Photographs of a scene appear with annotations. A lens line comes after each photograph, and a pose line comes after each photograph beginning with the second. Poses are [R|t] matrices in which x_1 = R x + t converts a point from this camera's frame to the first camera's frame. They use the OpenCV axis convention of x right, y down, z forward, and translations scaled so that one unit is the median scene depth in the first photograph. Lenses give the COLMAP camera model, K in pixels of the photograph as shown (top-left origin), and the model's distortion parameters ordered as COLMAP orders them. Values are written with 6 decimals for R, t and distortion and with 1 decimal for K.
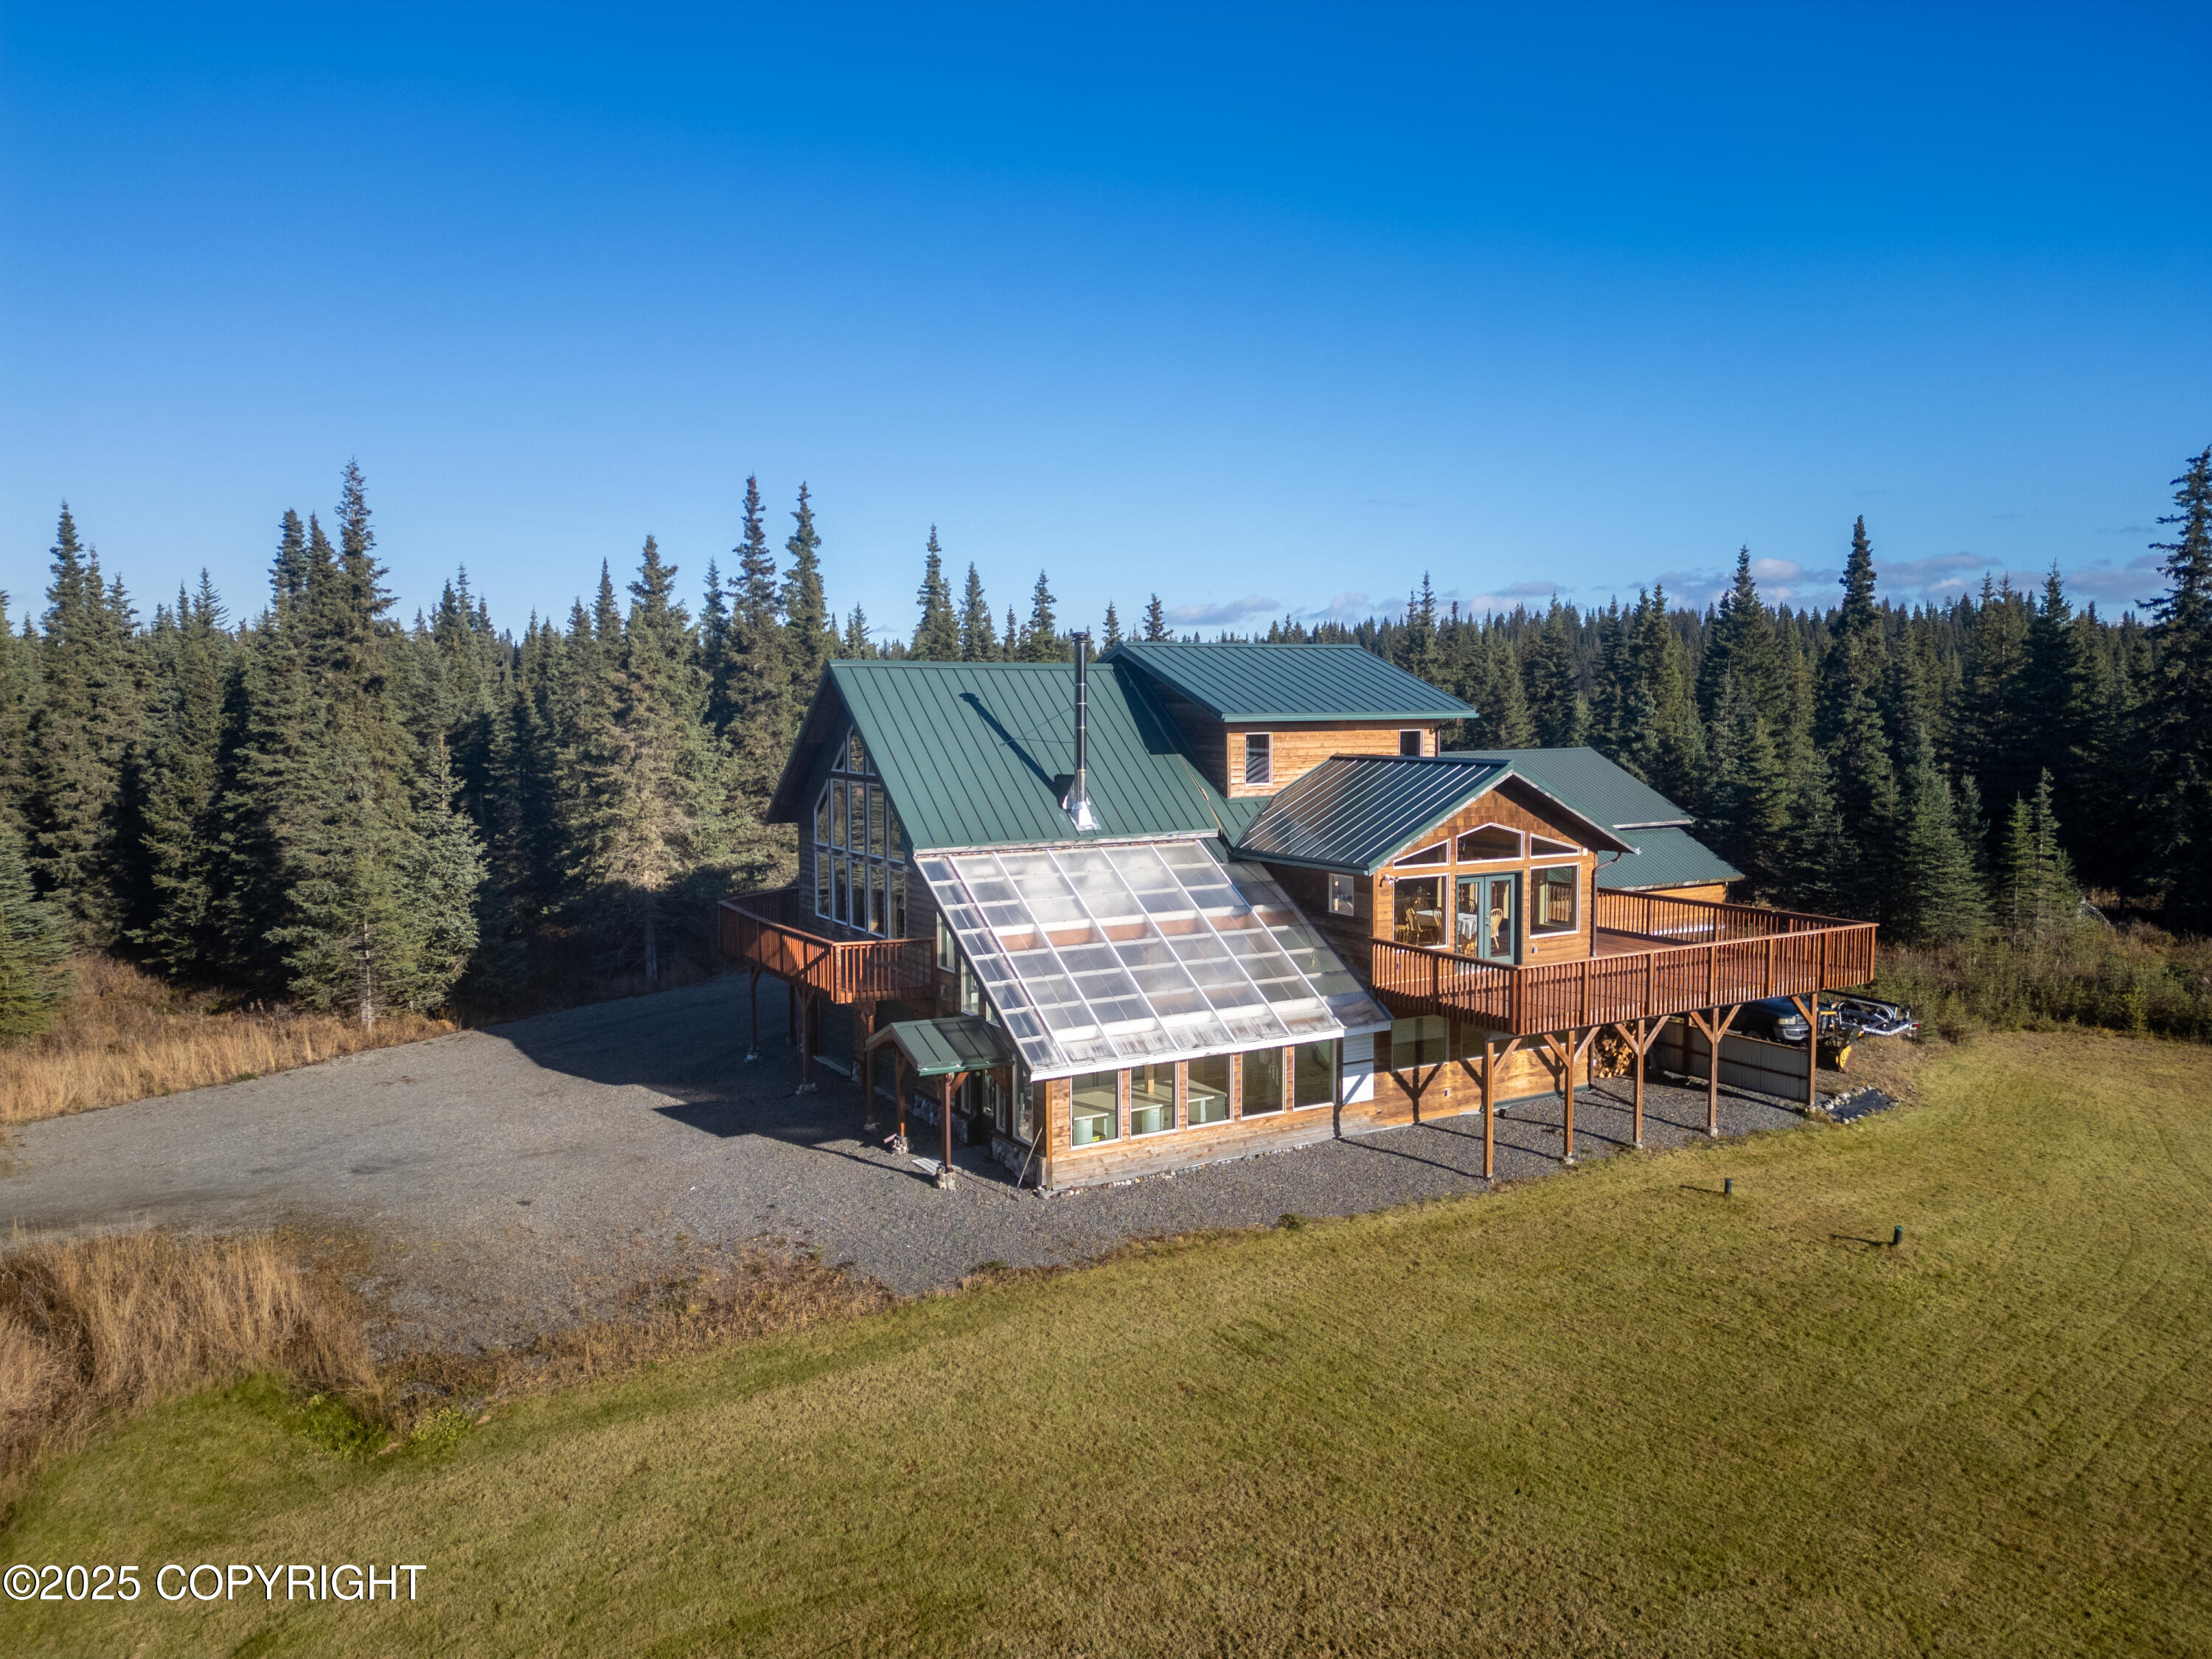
lens RADIAL K [[1649.8, 0, 1106.0], [0, 1649.8, 829.5], [0, 0, 1]] dist [0.096390, -0.143589]
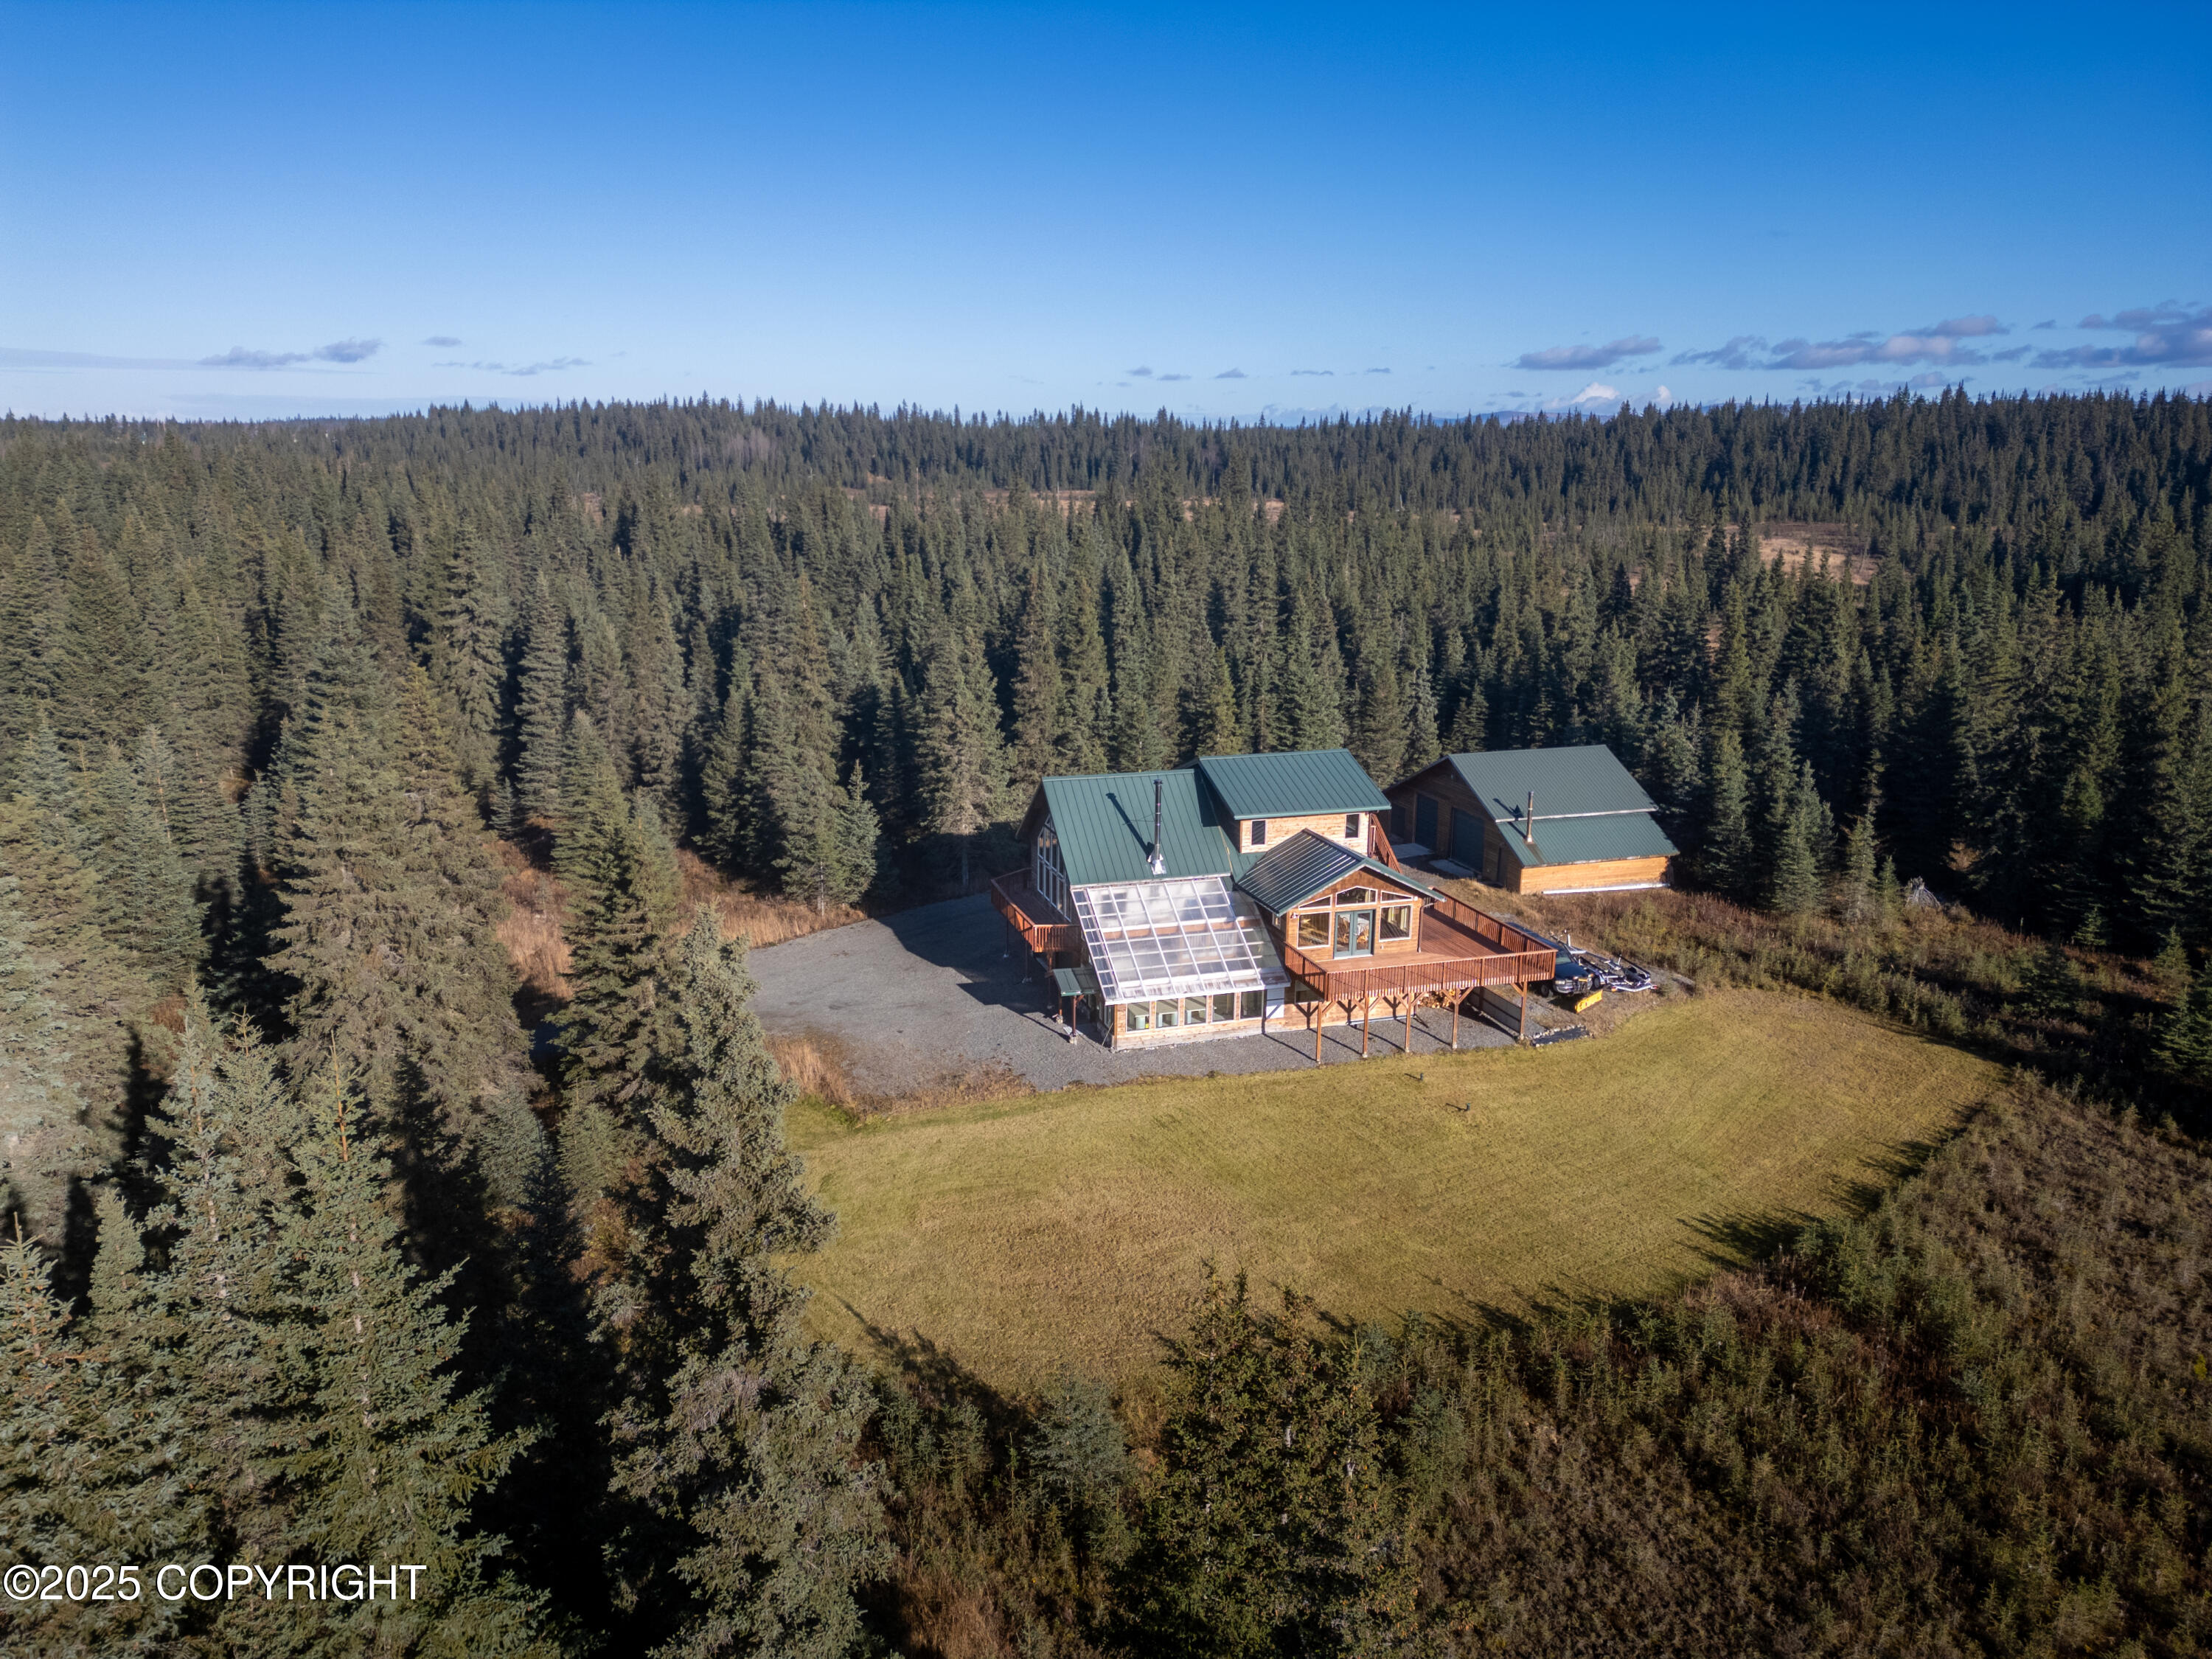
lens RADIAL K [[1572.0, 0, 1001.3], [0, 1572.0, 887.7], [0, 0, 1]] dist [0.095998, -0.122018]
pose [[0.964247, 0.066729, -0.256465, 0.298340], [-0.019930, 0.983298, 0.180911, -0.328274], [0.264253, -0.169331, 0.949472, -0.894185]]
